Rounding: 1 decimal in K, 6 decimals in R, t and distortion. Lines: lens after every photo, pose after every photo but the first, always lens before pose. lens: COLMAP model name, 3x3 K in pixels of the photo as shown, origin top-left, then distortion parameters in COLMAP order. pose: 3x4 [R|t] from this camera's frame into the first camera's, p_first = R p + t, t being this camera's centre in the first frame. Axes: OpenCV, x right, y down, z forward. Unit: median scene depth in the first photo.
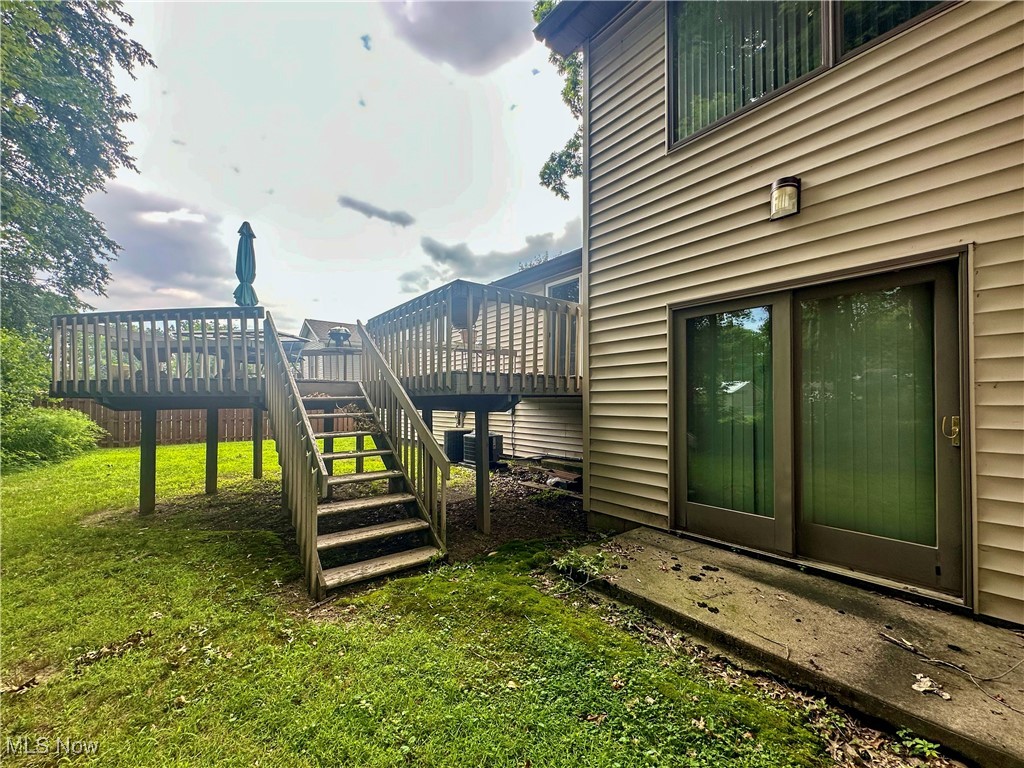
lens RADIAL K [[417.5, 0, 512.0], [0, 417.5, 384.0], [0, 0, 1]] dist [-0.000694, -0.000134]
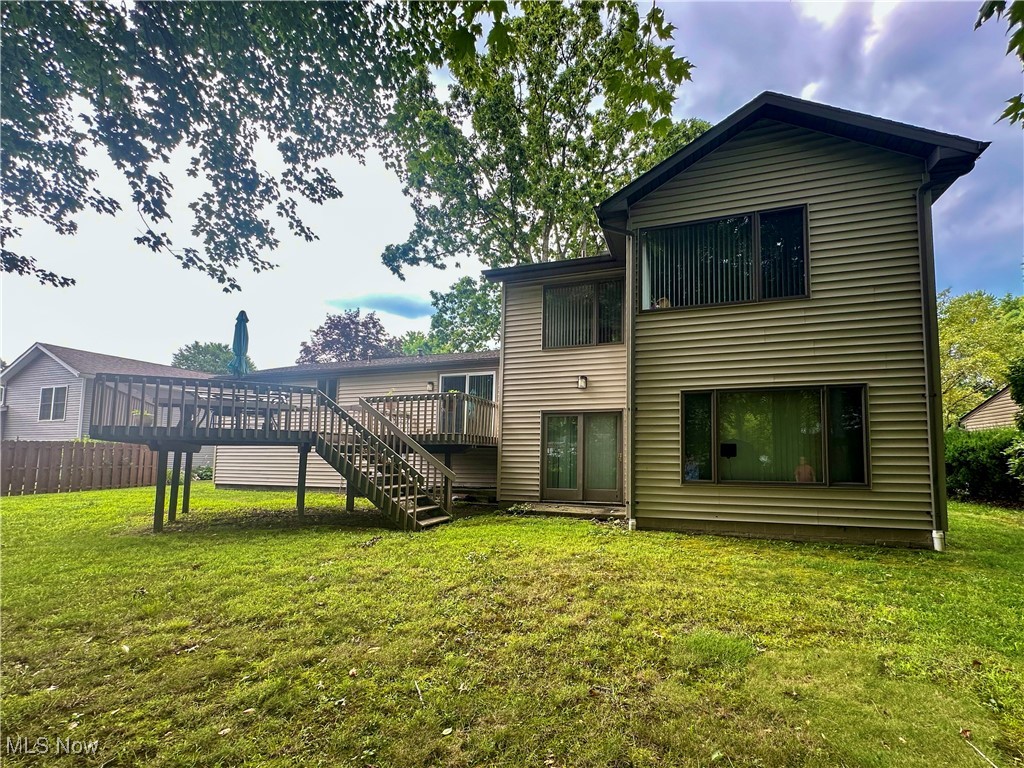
lens RADIAL K [[417.5, 0, 512.0], [0, 417.5, 384.0], [0, 0, 1]] dist [-0.000694, -0.000134]
pose [[0.878463, 0.096927, 0.467875, -0.482258], [-0.033828, 0.989368, -0.141448, 0.006136], [-0.476611, 0.108430, 0.872402, -0.557060]]
